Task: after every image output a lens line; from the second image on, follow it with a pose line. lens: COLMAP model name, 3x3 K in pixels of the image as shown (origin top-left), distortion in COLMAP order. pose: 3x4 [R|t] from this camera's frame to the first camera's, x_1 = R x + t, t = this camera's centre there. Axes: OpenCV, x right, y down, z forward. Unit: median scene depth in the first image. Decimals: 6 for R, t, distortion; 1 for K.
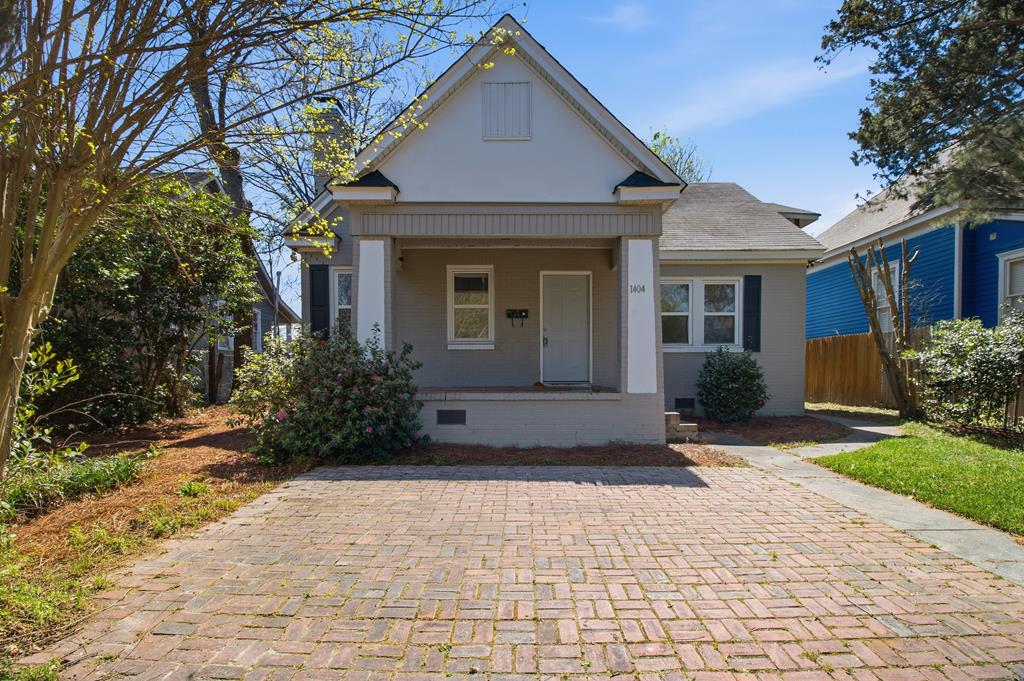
lens RADIAL K [[495.5, 0, 541.1], [0, 495.5, 387.0], [0, 0, 1]] dist [0.002395, -0.000674]
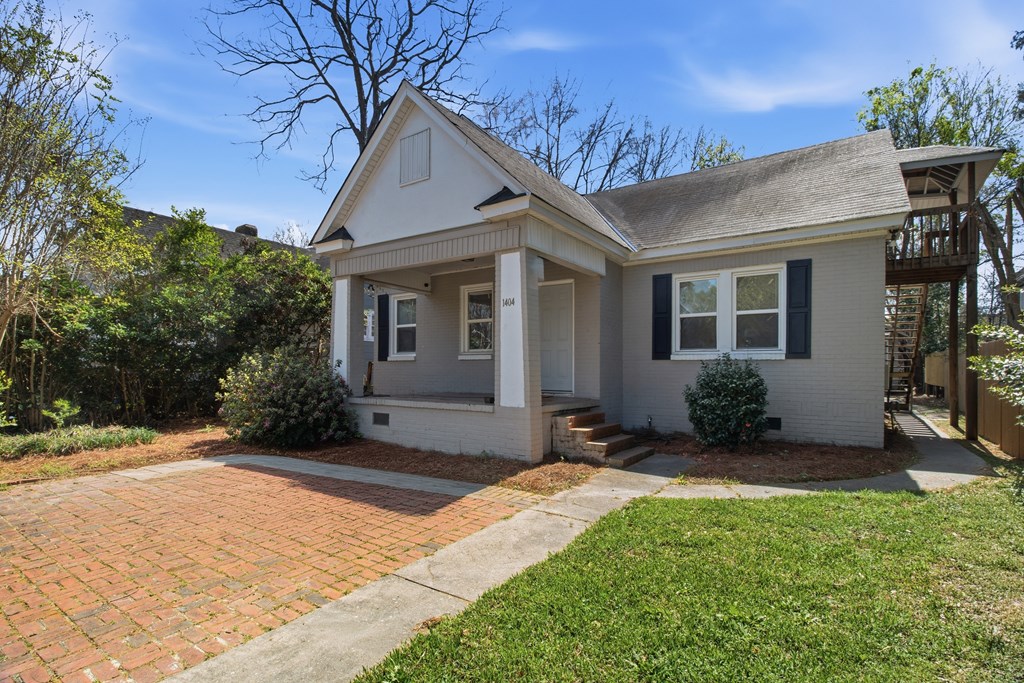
lens RADIAL K [[495.5, 0, 537.7], [0, 495.5, 366.3], [0, 0, 1]] dist [0.002395, -0.000674]
pose [[0.827274, 0.002482, -0.561792, 0.796063], [-0.024591, 0.999192, -0.031797, -0.037392], [0.561259, 0.040119, 0.826667, 0.208439]]
